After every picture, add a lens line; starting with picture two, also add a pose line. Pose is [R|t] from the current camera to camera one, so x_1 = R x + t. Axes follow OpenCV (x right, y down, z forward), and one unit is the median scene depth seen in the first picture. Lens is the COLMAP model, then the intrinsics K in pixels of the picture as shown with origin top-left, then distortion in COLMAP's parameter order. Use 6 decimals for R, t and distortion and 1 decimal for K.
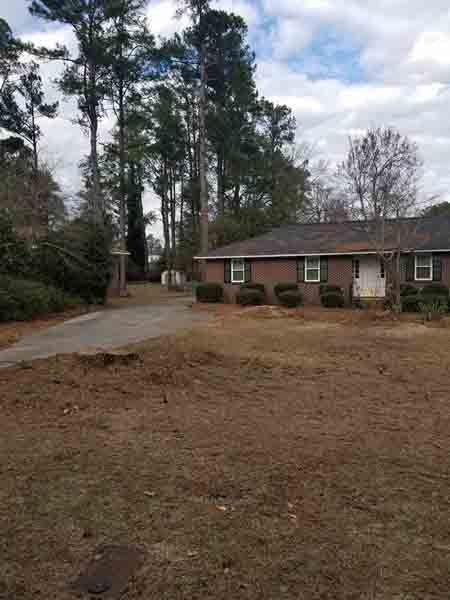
lens RADIAL K [[449.3, 0, 225.0], [0, 449.3, 300.0], [0, 0, 1]] dist [0.000813, 0.001055]
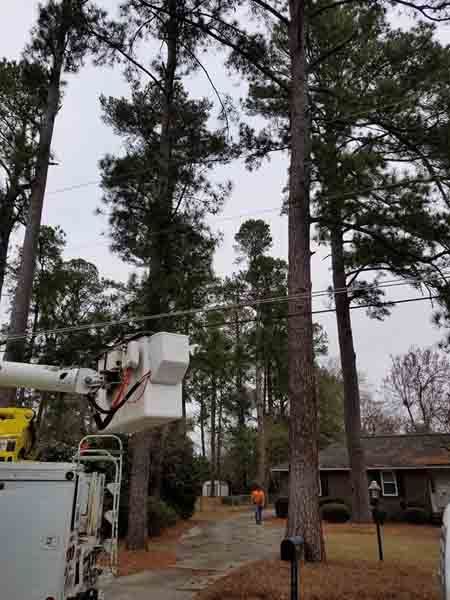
lens RADIAL K [[461.5, 0, 225.0], [0, 461.5, 300.0], [0, 0, 1]] dist [-0.004510, -0.002468]
pose [[0.999850, -0.003142, -0.017040, -0.116421], [-0.004286, 0.908018, -0.418909, -0.003308], [0.016789, 0.418919, 0.907868, -0.111221]]
